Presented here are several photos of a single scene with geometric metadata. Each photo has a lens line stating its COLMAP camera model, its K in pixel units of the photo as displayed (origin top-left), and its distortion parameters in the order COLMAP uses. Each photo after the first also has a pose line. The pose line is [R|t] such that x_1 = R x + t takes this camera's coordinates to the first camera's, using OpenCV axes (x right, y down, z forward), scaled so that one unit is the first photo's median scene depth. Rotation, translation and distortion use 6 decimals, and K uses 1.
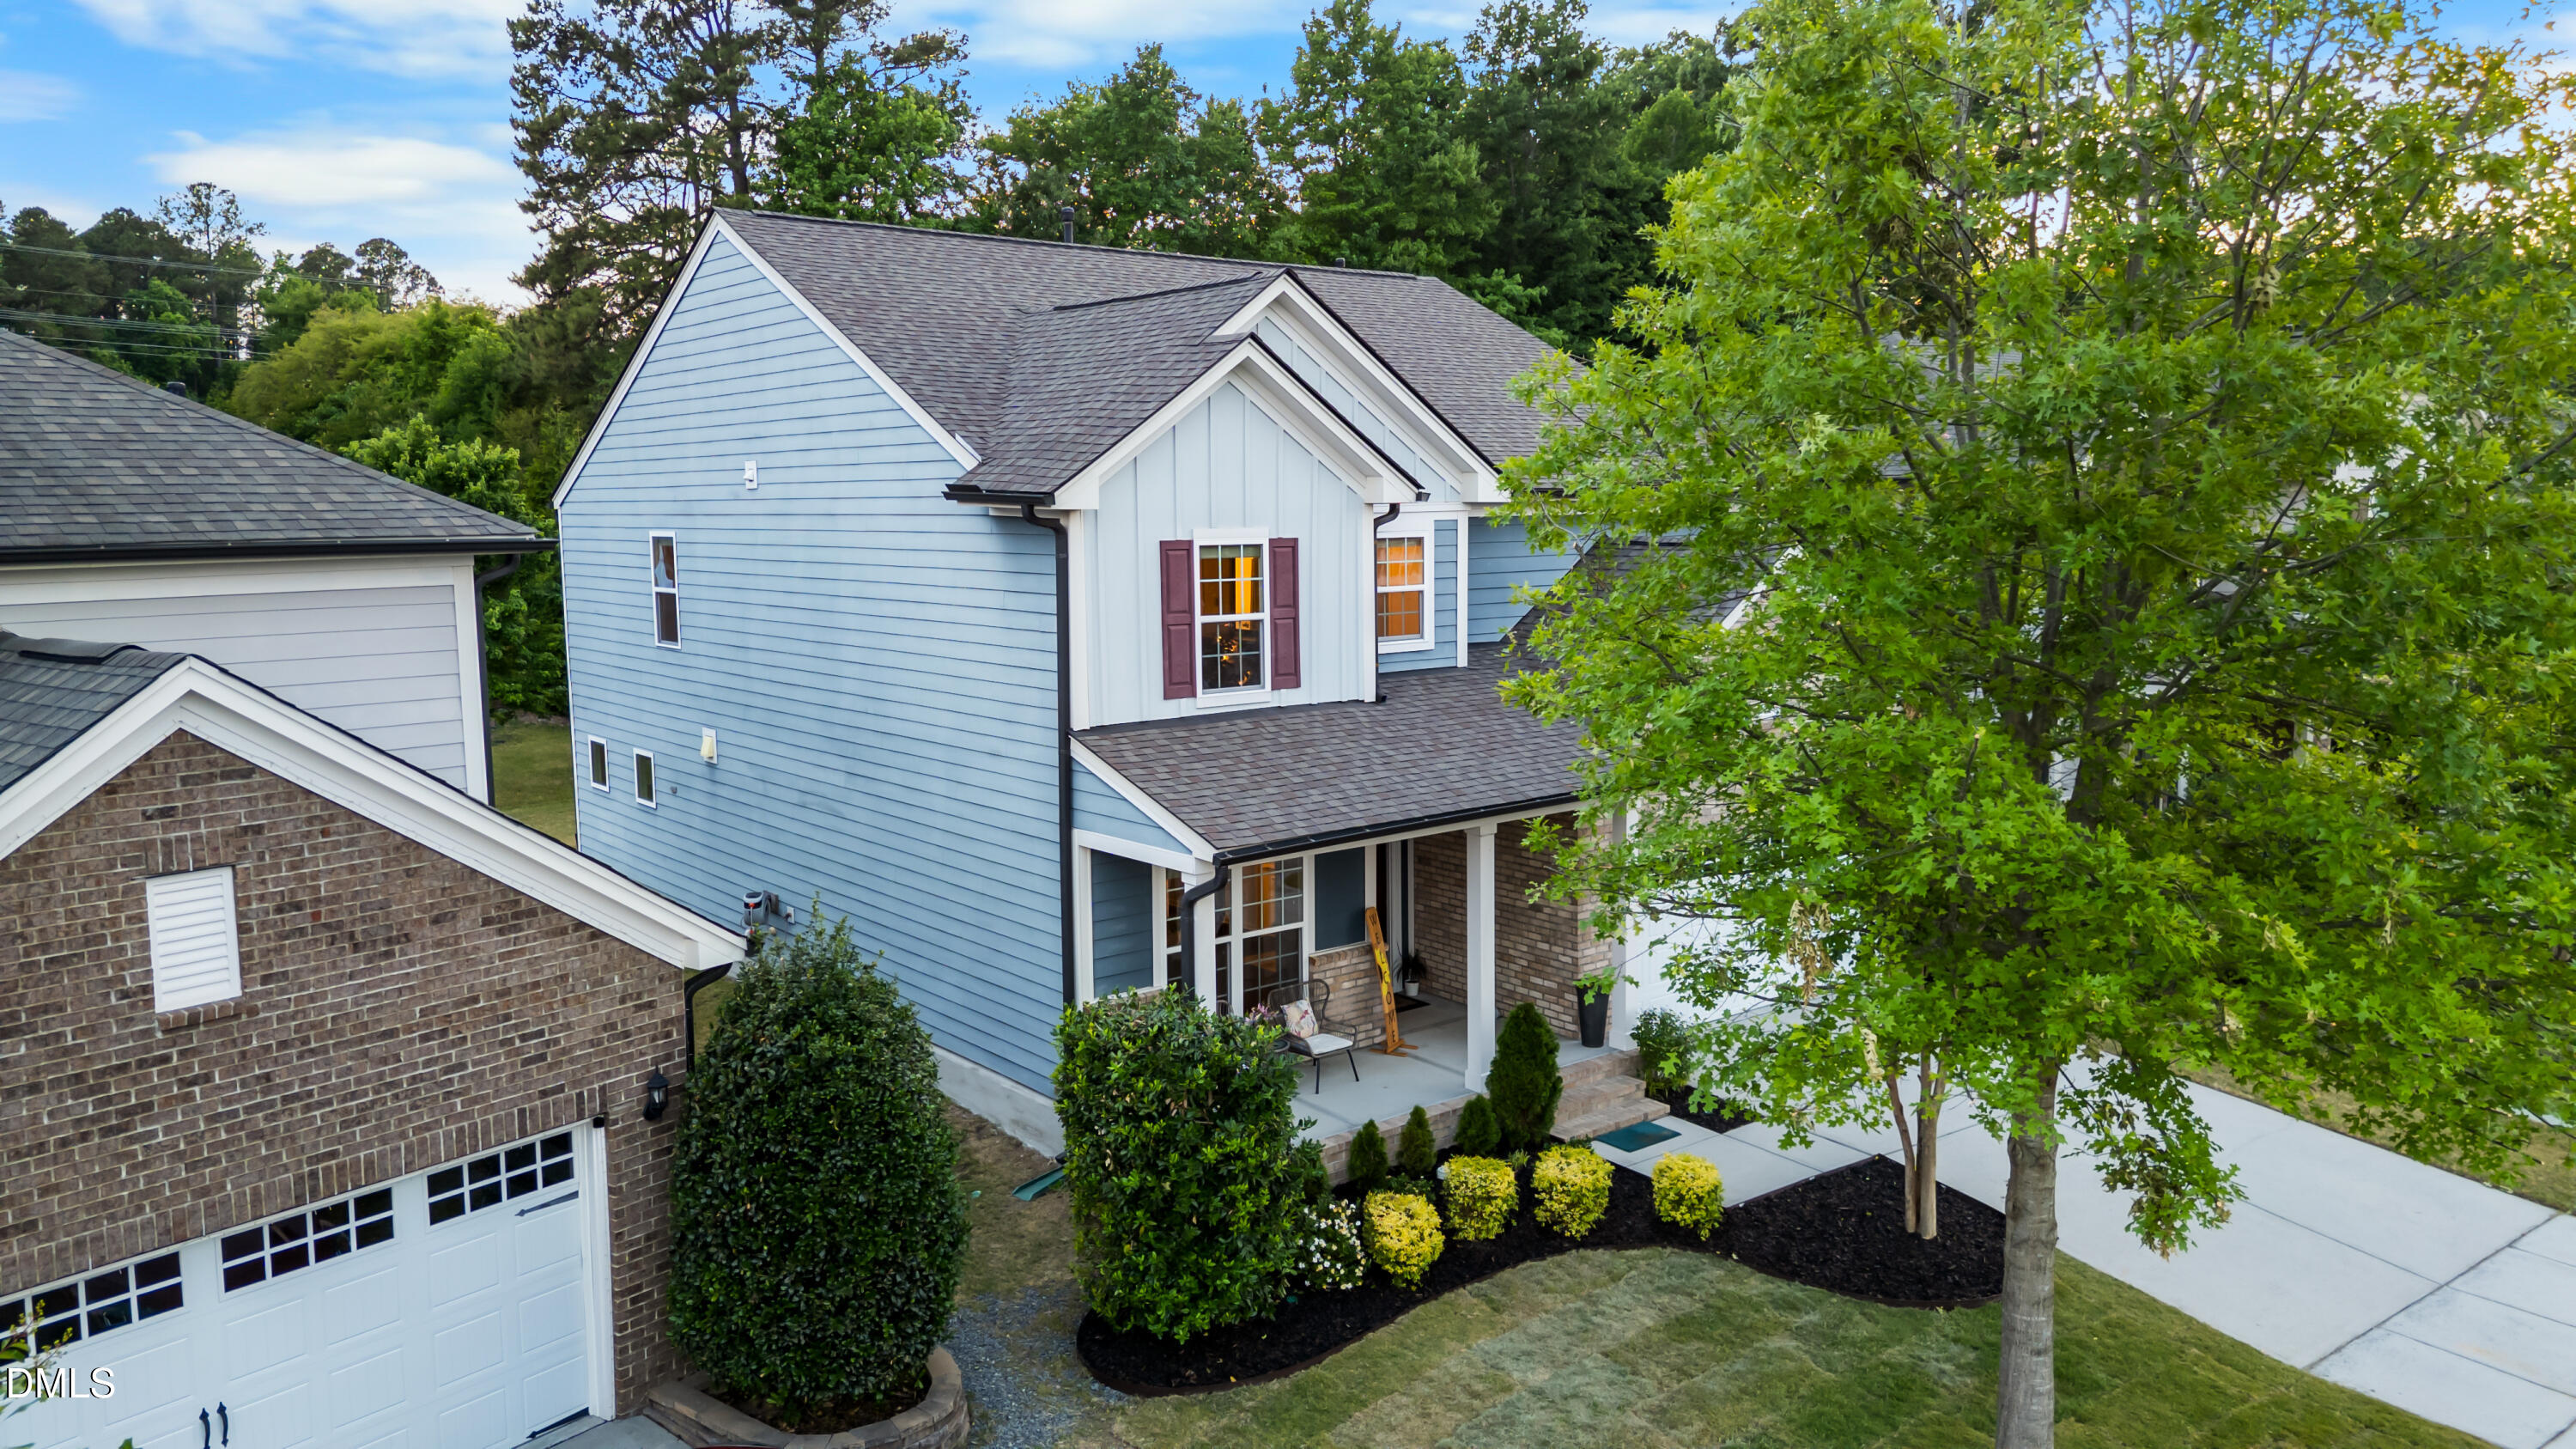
lens RADIAL K [[1831.4, 0, 1286.2], [0, 1831.4, 726.3], [0, 0, 1]] dist [0.065750, -0.035654]
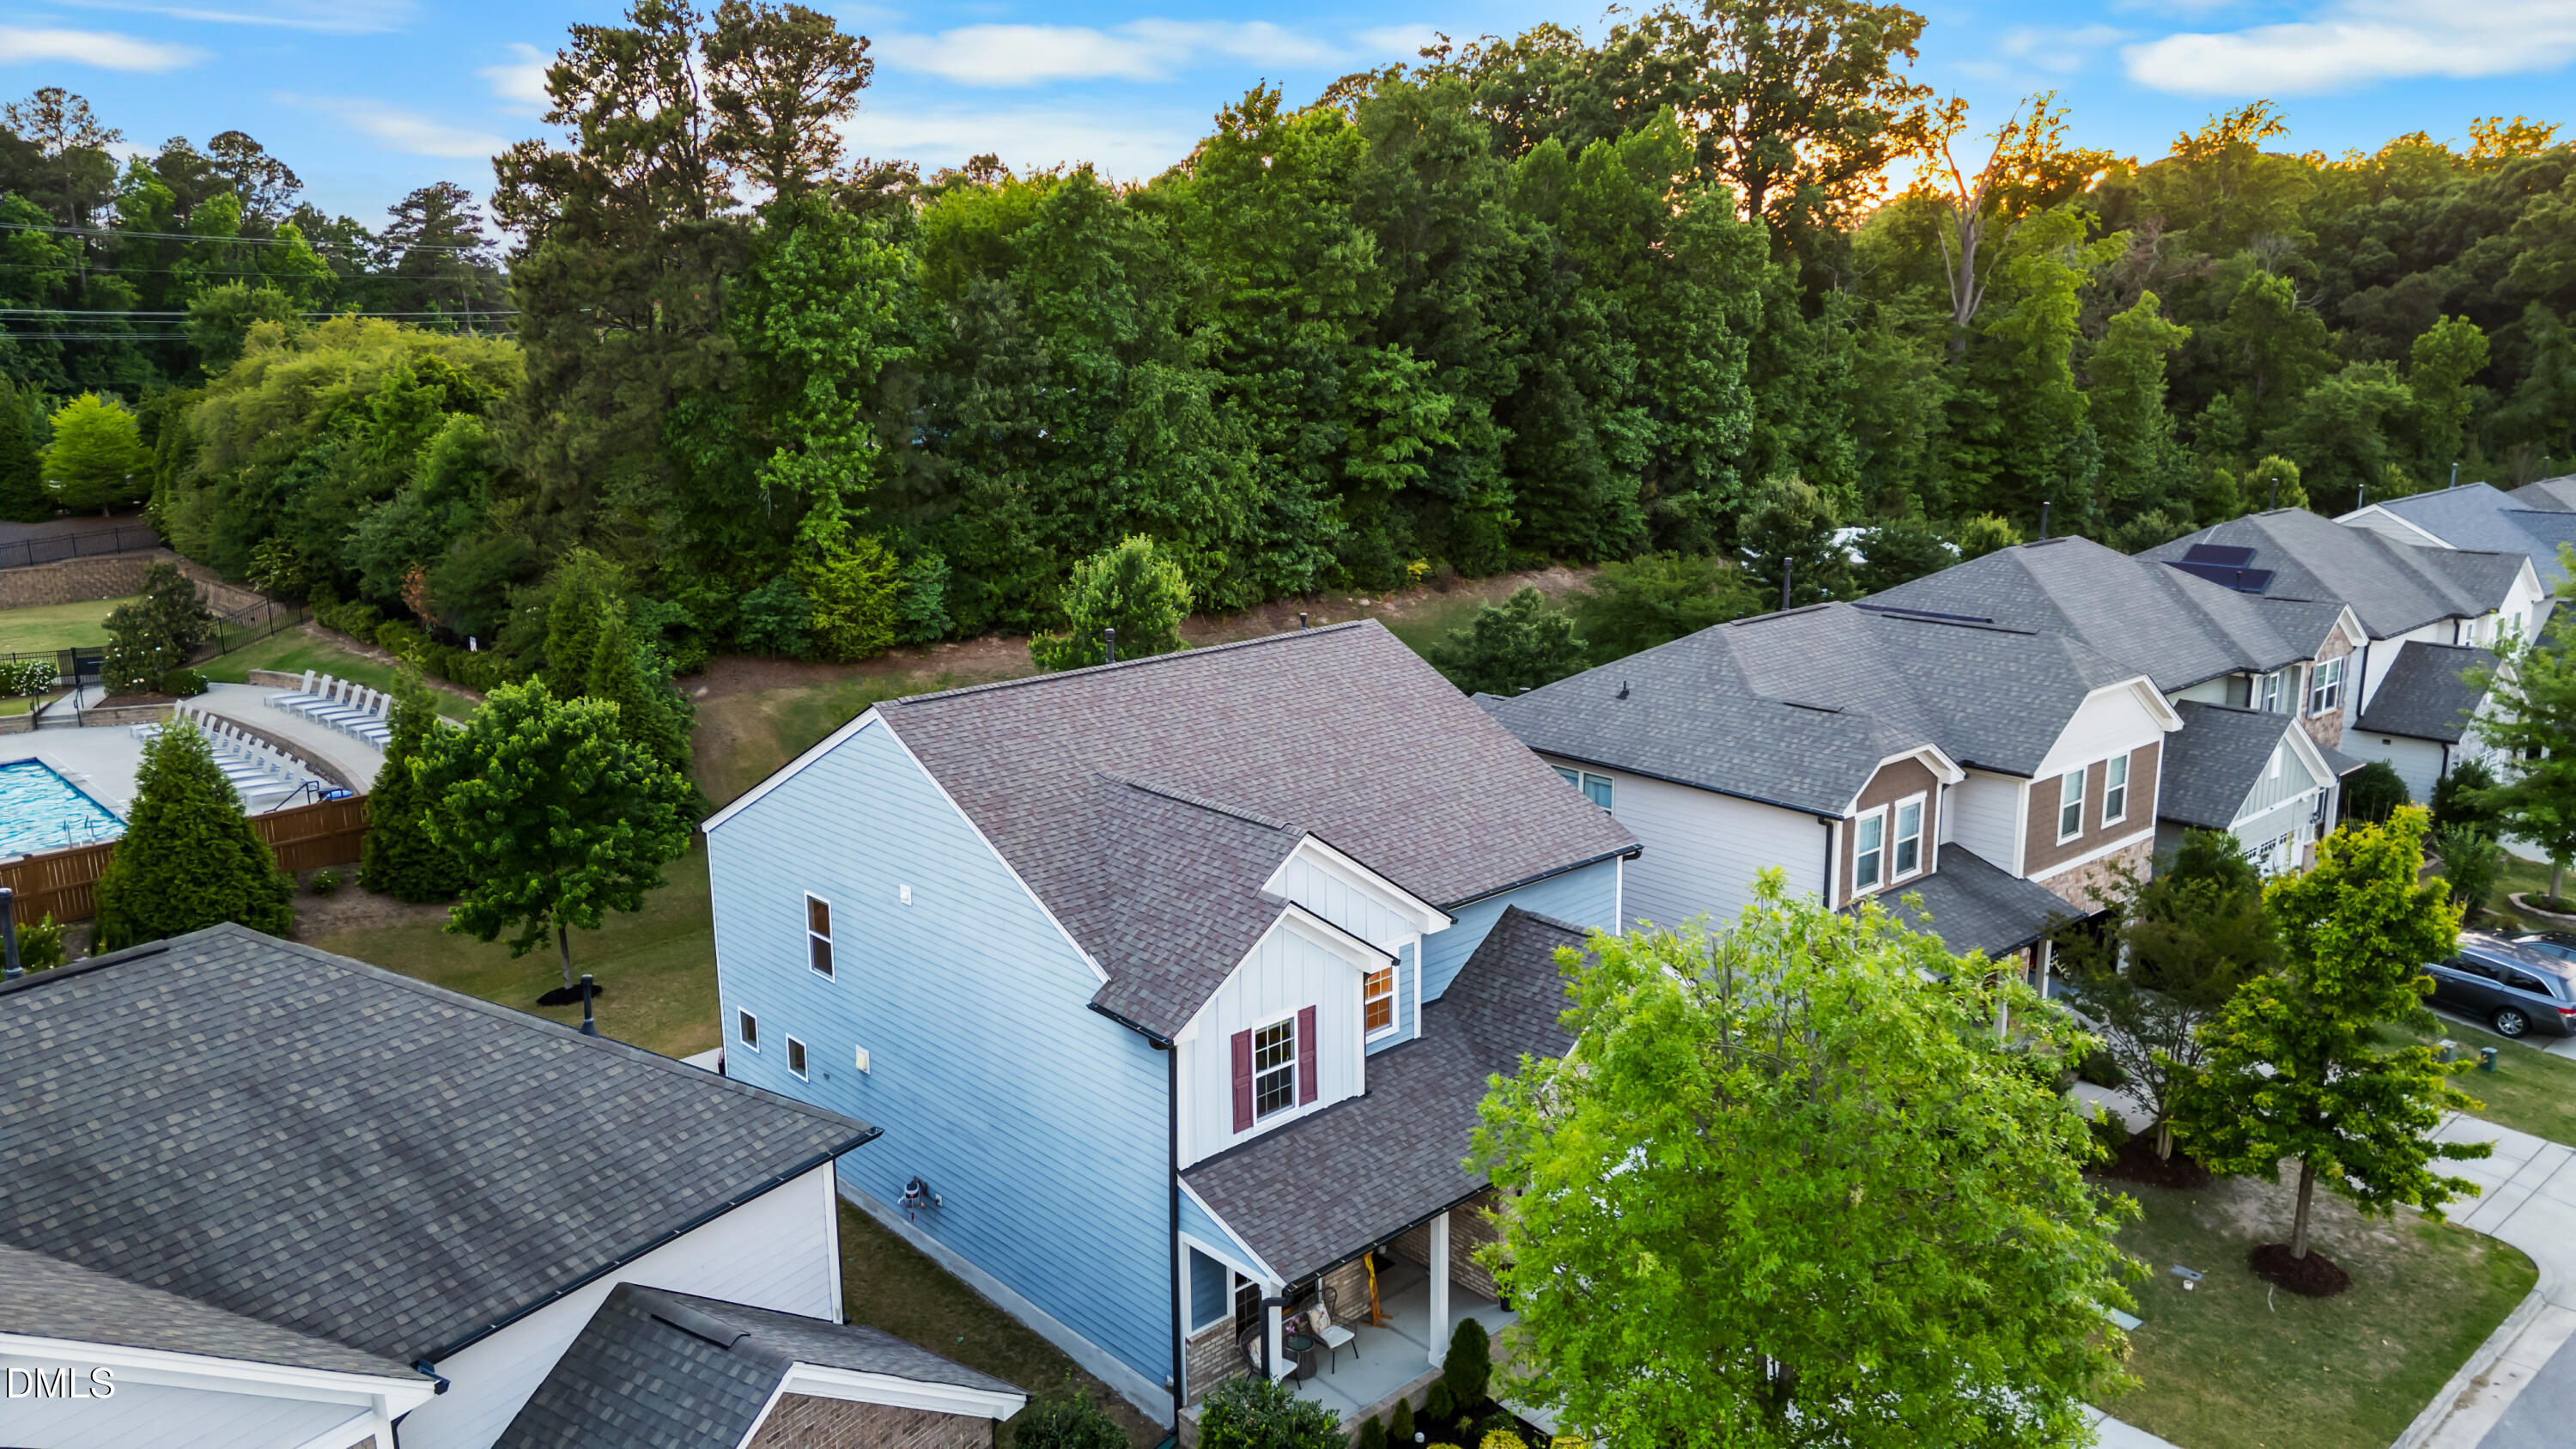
lens RADIAL K [[1842.0, 0, 1272.7], [0, 1842.0, 724.8], [0, 0, 1]] dist [0.068452, -0.030675]
pose [[0.997718, -0.013515, 0.066151, -0.120906], [0.006749, 0.994817, 0.101457, -0.466862], [-0.067179, -0.100779, 0.992638, -0.449547]]
